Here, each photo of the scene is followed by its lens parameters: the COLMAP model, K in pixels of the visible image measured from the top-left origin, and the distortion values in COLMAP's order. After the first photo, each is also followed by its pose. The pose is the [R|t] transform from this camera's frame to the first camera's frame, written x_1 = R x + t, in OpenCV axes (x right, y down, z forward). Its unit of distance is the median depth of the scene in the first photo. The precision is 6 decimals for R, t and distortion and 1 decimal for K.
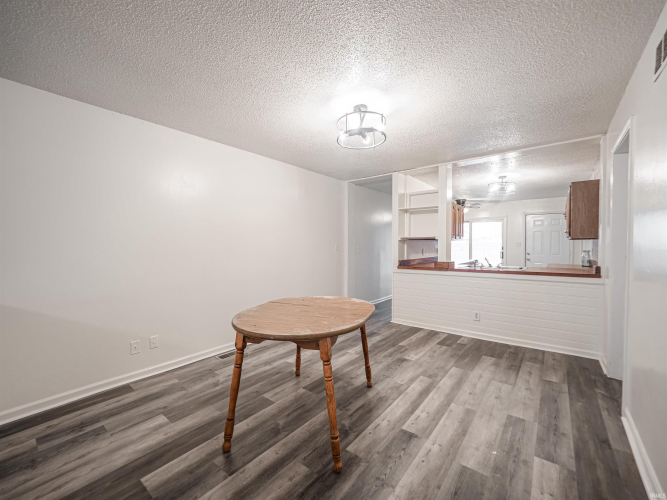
lens RADIAL K [[282.2, 0, 330.8], [0, 282.2, 250.3], [0, 0, 1]] dist [-0.008019, -0.000188]
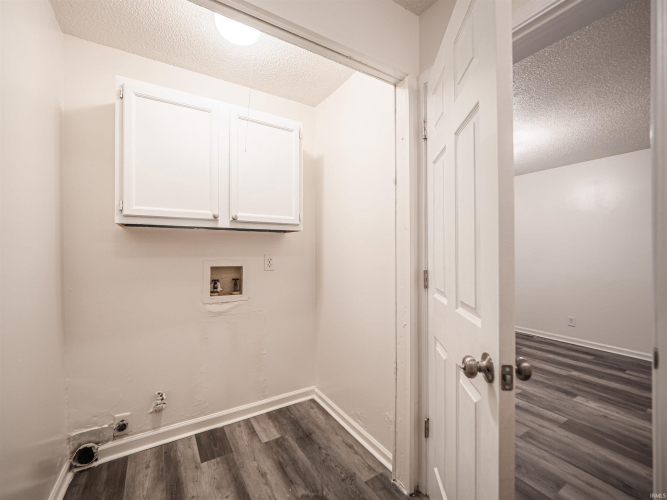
lens RADIAL K [[284.3, 0, 330.6], [0, 284.3, 252.2], [0, 0, 1]] dist [-0.008470, 0.000386]
pose [[-0.344438, 0.005538, -0.938793, 1.635123], [-0.010608, 0.999896, 0.009790, -0.029398], [0.938749, 0.013331, -0.344343, 0.810815]]
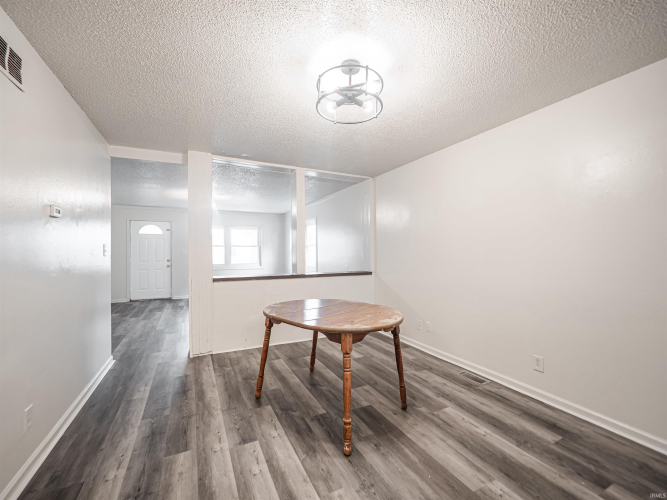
lens RADIAL K [[284.3, 0, 330.6], [0, 284.3, 252.2], [0, 0, 1]] dist [-0.008470, 0.000386]
pose [[-0.424915, 0.004648, -0.905221, 0.830256], [-0.012495, 0.999861, 0.011000, -0.023579], [0.905147, 0.015985, -0.424798, 1.321796]]
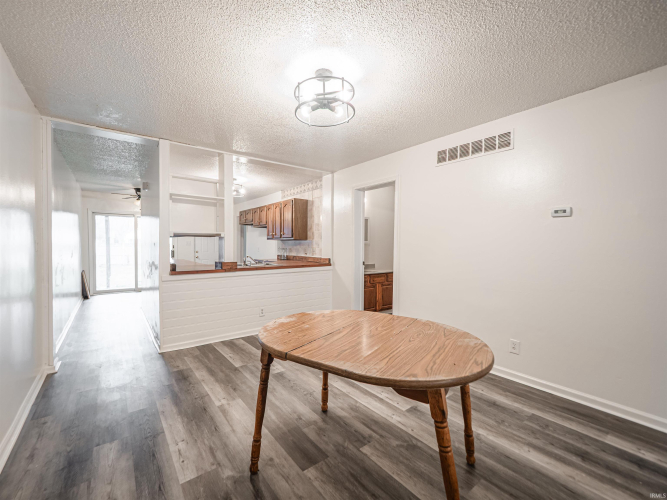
lens RADIAL K [[284.3, 0, 330.6], [0, 284.3, 252.2], [0, 0, 1]] dist [-0.008470, 0.000386]
pose [[0.237324, -0.021062, 0.971202, -0.713208], [0.010070, 0.999765, 0.019221, -0.008531], [-0.971378, 0.005218, 0.237480, 0.821607]]
